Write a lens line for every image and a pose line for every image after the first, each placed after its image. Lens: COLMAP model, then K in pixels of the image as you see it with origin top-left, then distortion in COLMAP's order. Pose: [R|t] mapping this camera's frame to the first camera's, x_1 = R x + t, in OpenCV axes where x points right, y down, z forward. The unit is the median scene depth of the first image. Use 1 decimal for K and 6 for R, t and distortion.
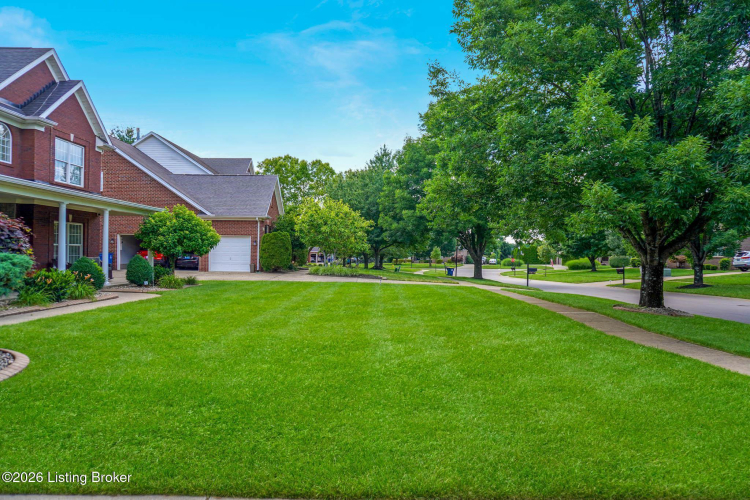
lens RADIAL K [[505.2, 0, 375.0], [0, 505.2, 250.0], [0, 0, 1]] dist [-0.045614, 0.033324]
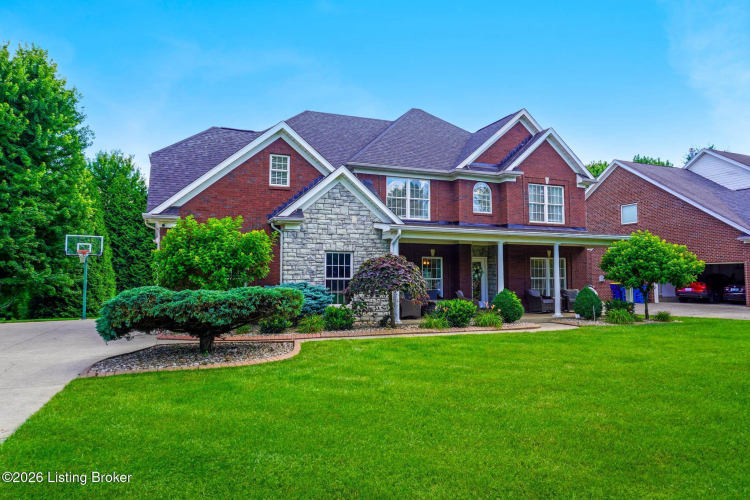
lens RADIAL K [[505.2, 0, 375.0], [0, 505.2, 250.0], [0, 0, 1]] dist [-0.045614, 0.033324]
pose [[0.380679, -0.073214, -0.921804, 0.266490], [0.013198, 0.997189, -0.073751, 0.004426], [0.924613, 0.015909, 0.380575, 0.232271]]
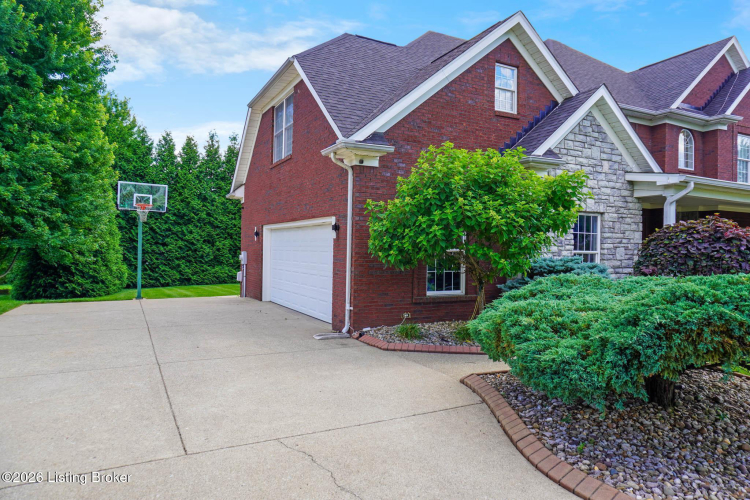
lens RADIAL K [[501.0, 0, 374.1], [0, 501.0, 246.2], [0, 0, 1]] dist [-0.003594, 0.002419]
pose [[0.450171, -0.014028, -0.892832, -0.134537], [-0.006286, 0.999802, -0.018879, -0.005177], [0.892920, 0.014111, 0.449993, 0.019733]]
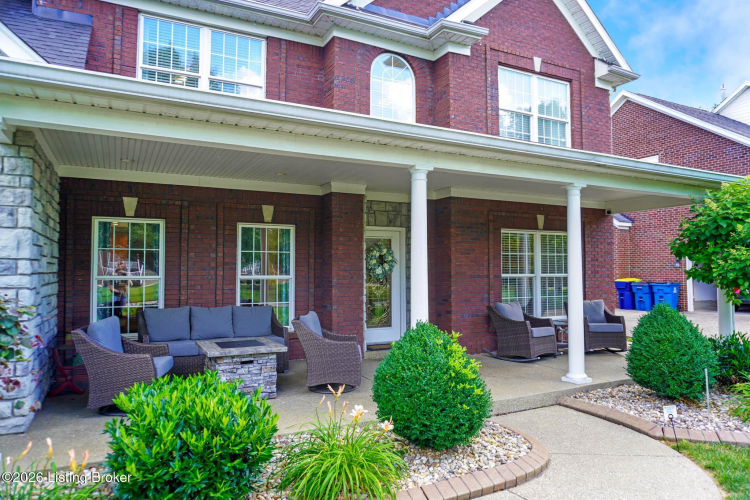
lens RADIAL K [[505.2, 0, 375.0], [0, 505.2, 250.0], [0, 0, 1]] dist [-0.045614, 0.033324]
pose [[0.453049, -0.052553, -0.889935, -0.243054], [0.013112, 0.998546, -0.052292, -0.011546], [0.891389, 0.012022, 0.453079, 0.636636]]
